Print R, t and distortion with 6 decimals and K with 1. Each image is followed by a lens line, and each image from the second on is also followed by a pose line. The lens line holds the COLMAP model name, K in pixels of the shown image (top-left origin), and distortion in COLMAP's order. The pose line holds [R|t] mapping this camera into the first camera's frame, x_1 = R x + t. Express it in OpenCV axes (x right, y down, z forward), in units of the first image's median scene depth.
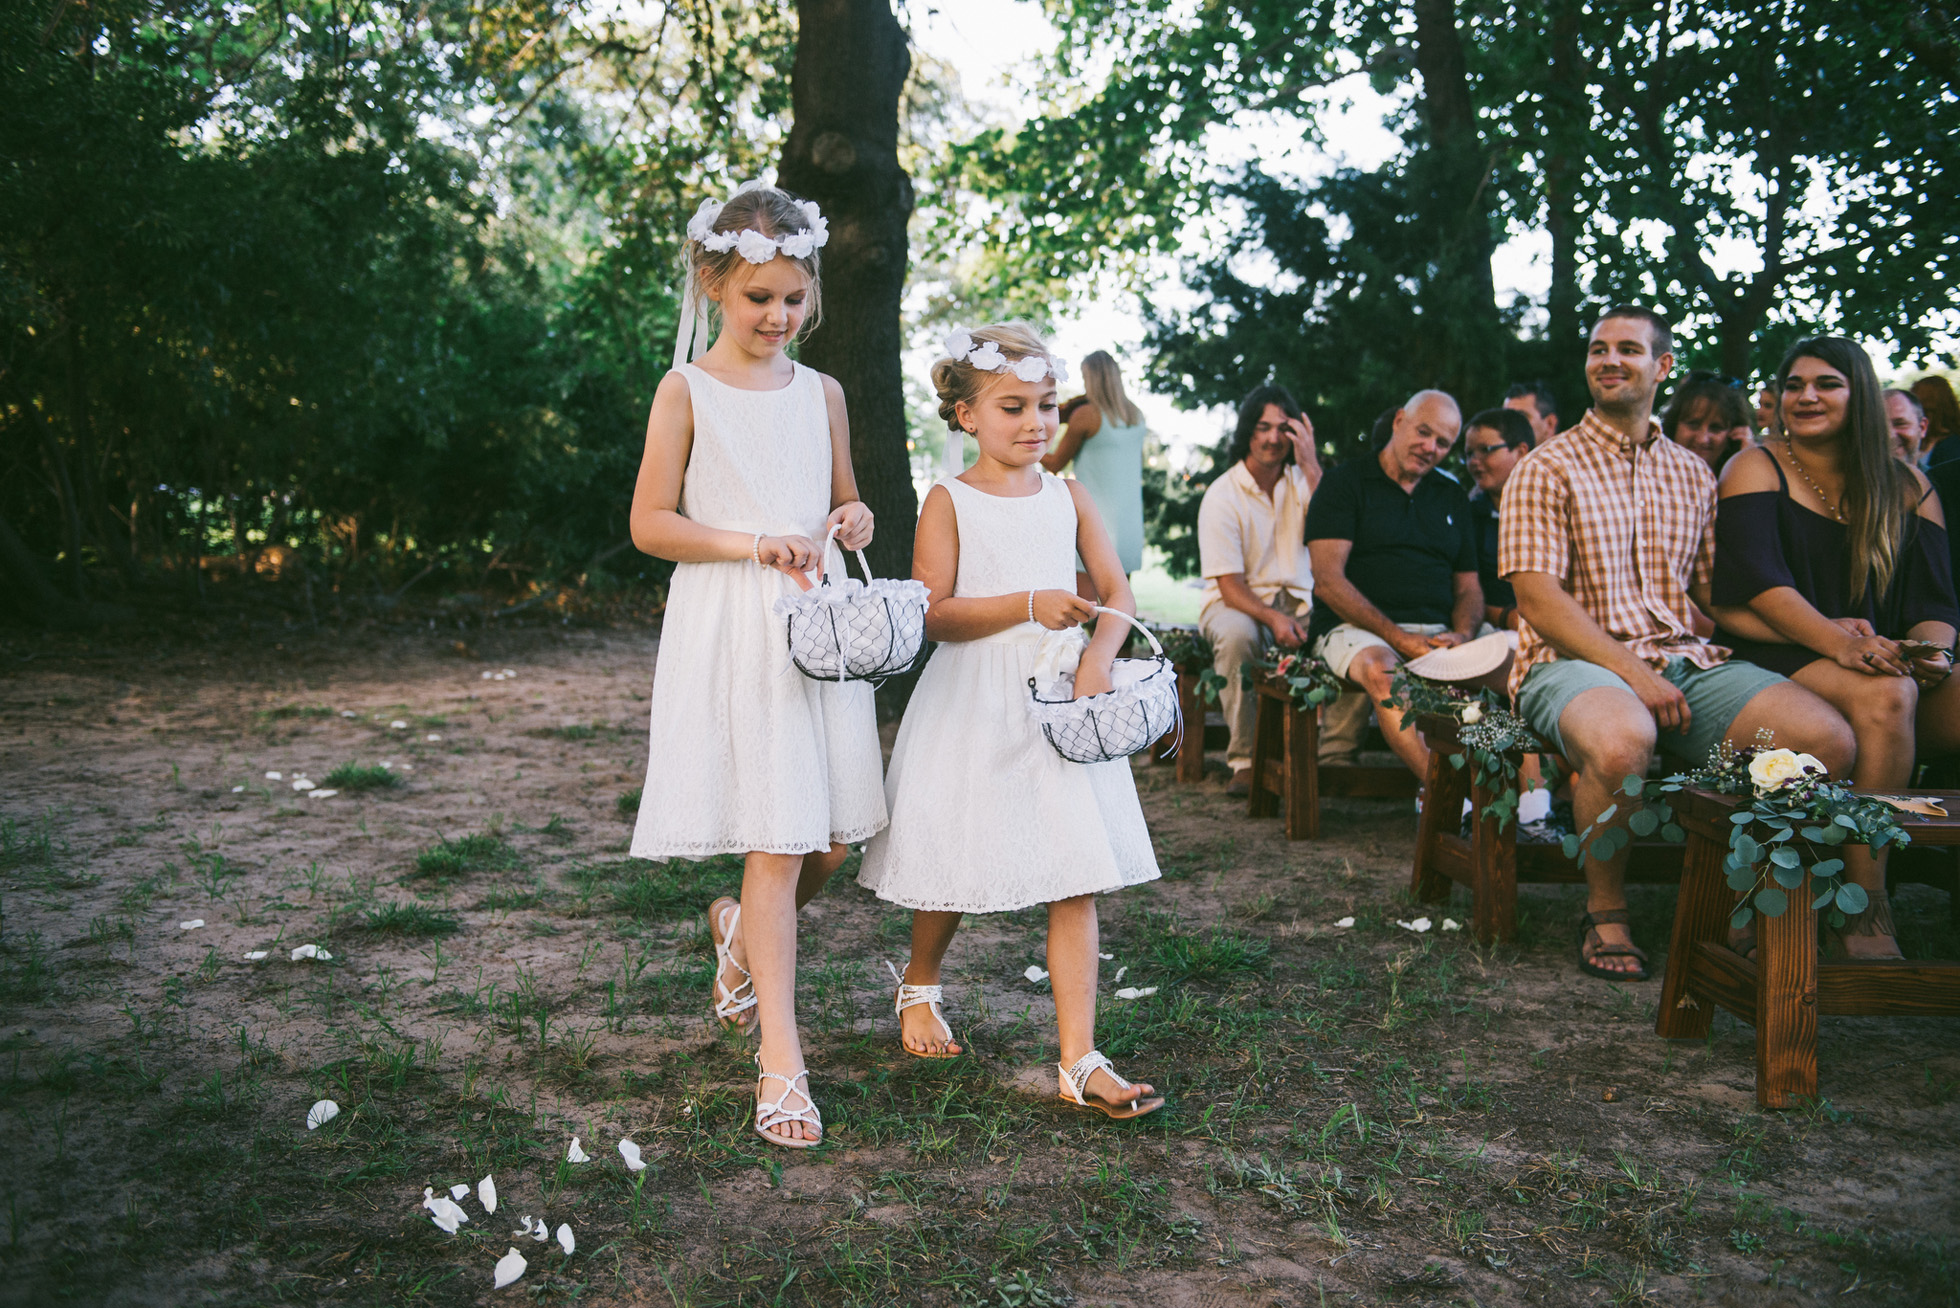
lens RADIAL K [[1904.3, 0, 980.3], [0, 1904.3, 639.2], [0, 0, 1]] dist [0.041561, 0.000000]
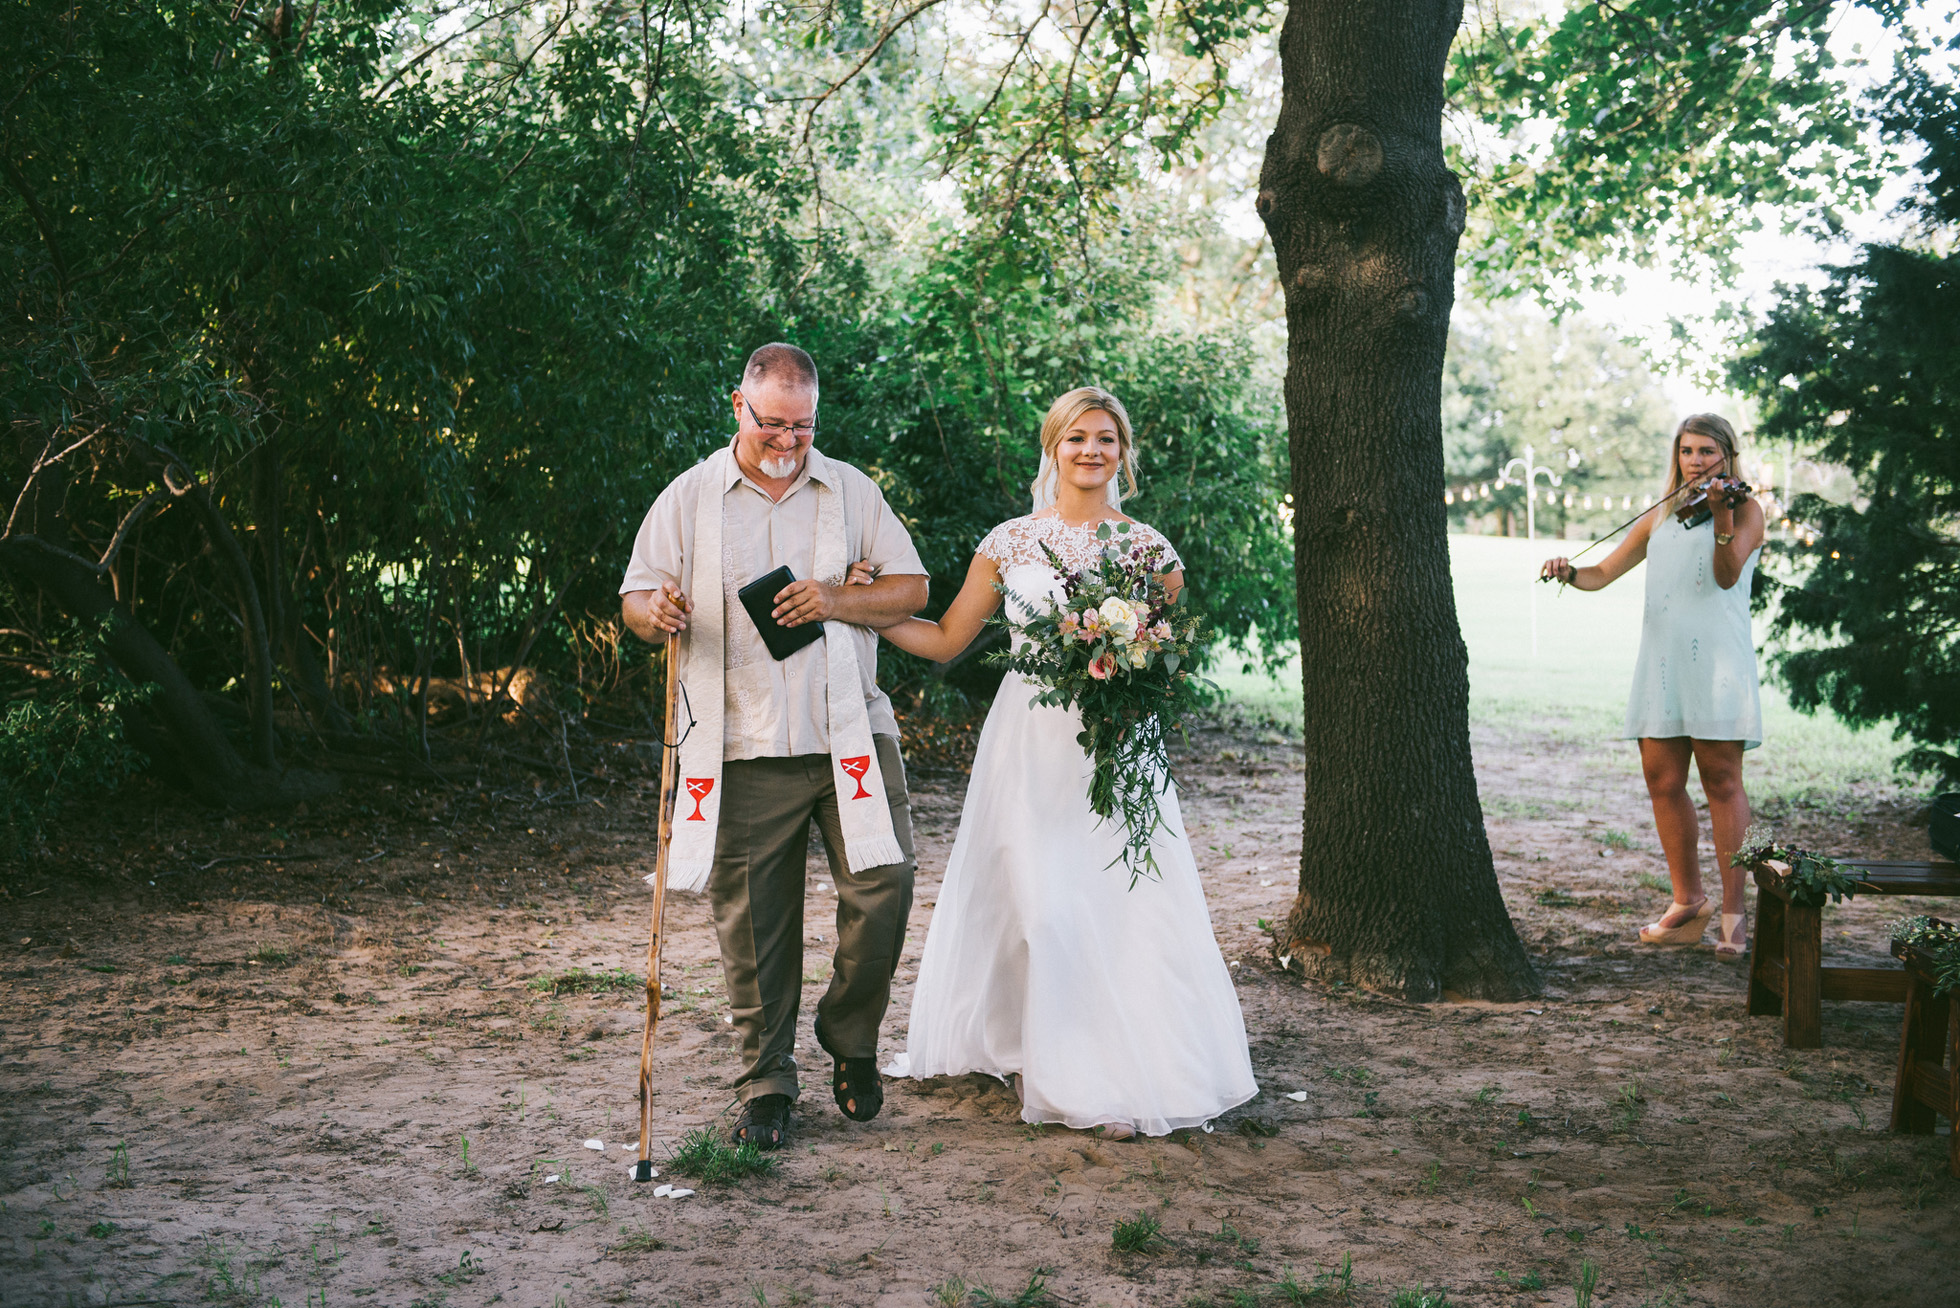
lens RADIAL K [[2657.2, 0, 991.2], [0, 2657.2, 658.9], [0, 0, 1]] dist [0.116403, 0.000000]
pose [[0.989209, 0.001380, -0.146504, -0.059931], [-0.001718, 0.999996, -0.002180, -0.069008], [0.146500, 0.002408, 0.989208, 0.048881]]
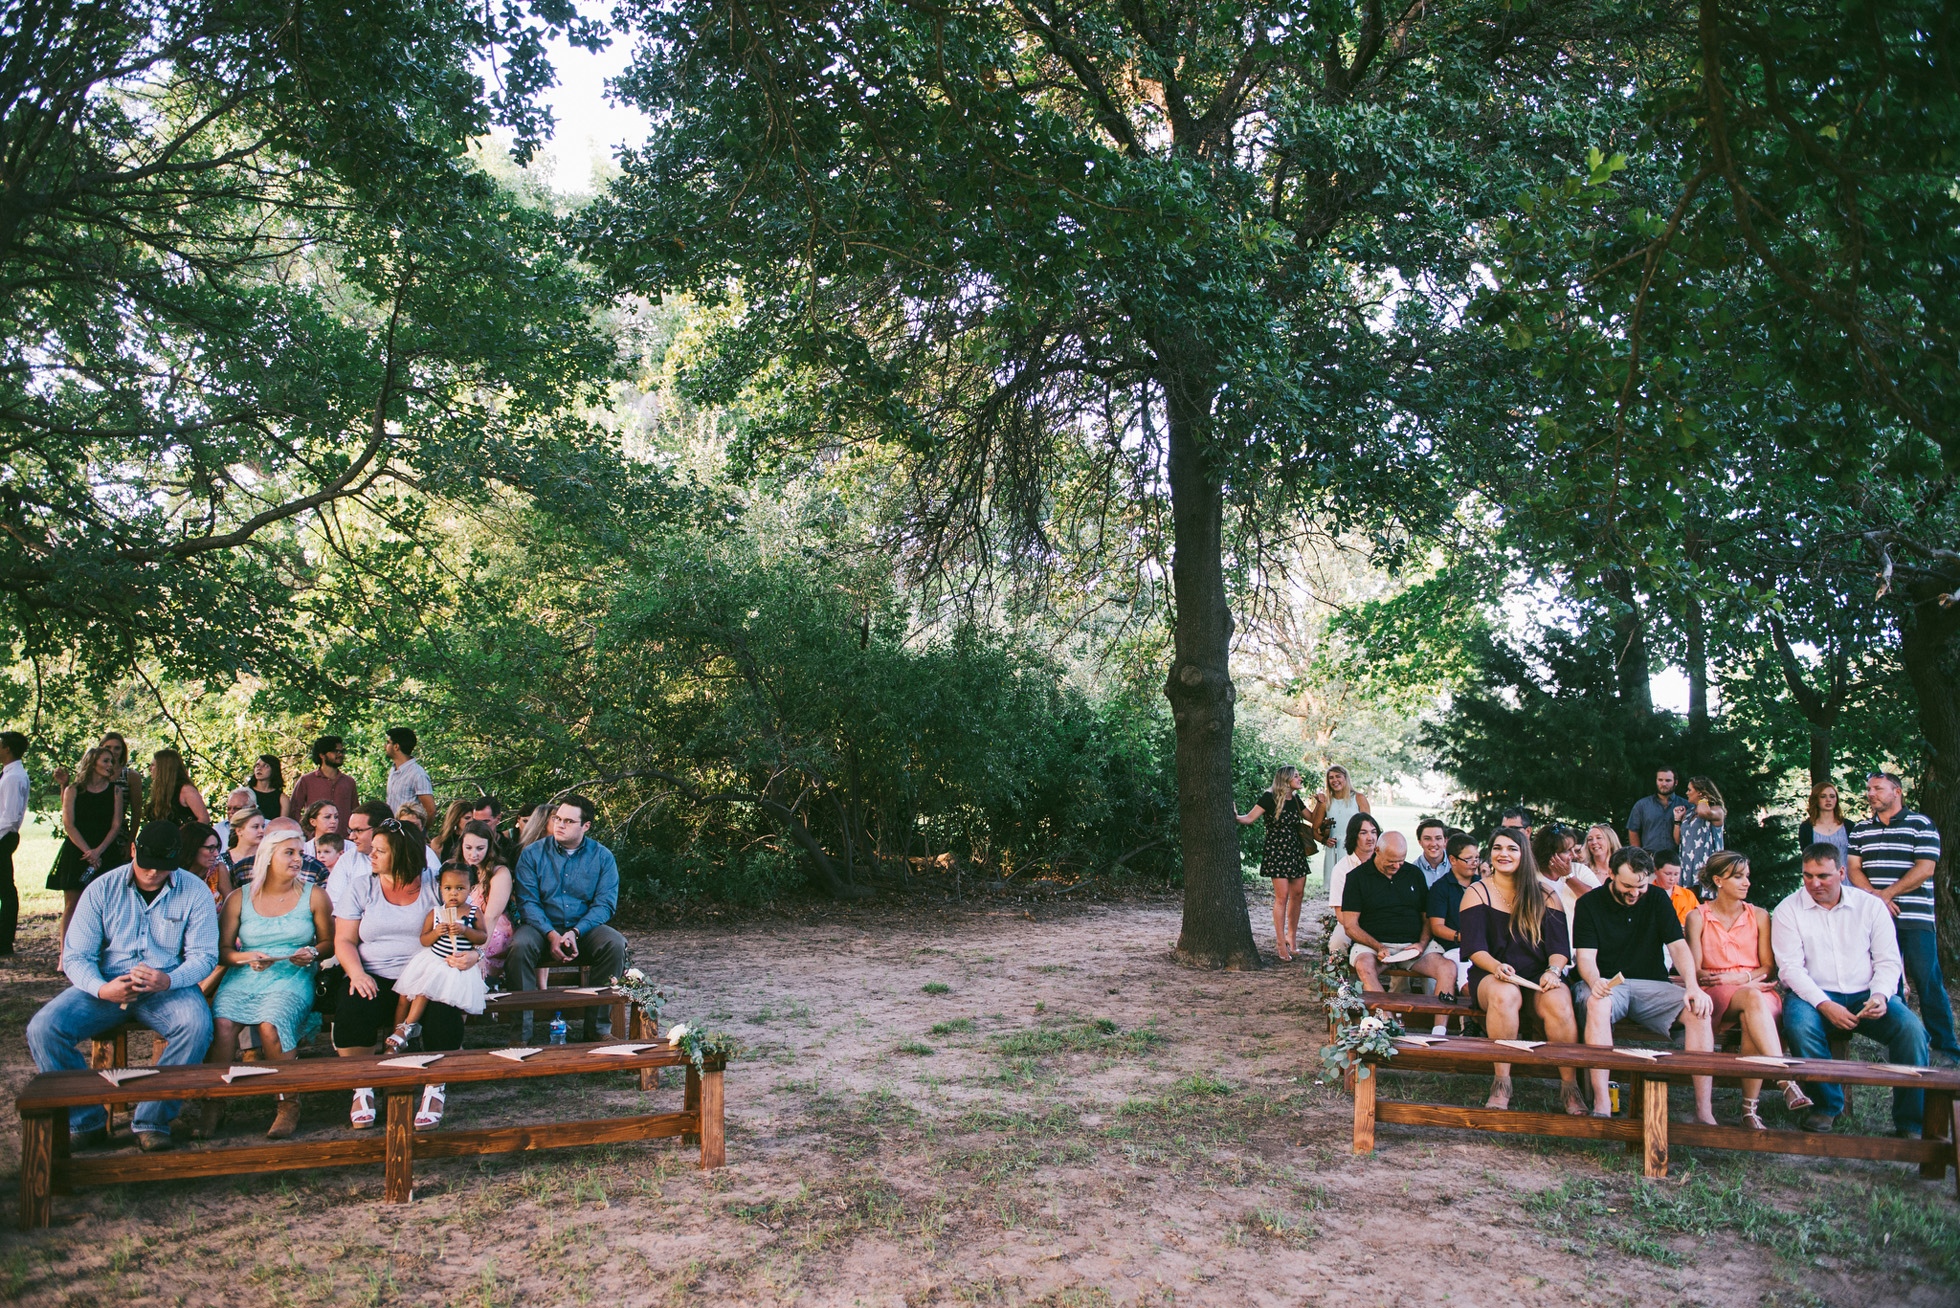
lens RADIAL K [[1349.6, 0, 977.8], [0, 1349.6, 649.8], [0, 0, 1]] dist [-0.053437, -0.002263]
pose [[0.930844, -0.032498, -0.363970, 0.209562], [-0.029152, 0.986259, -0.162617, -0.043289], [0.364253, 0.161981, 0.917105, -0.338872]]
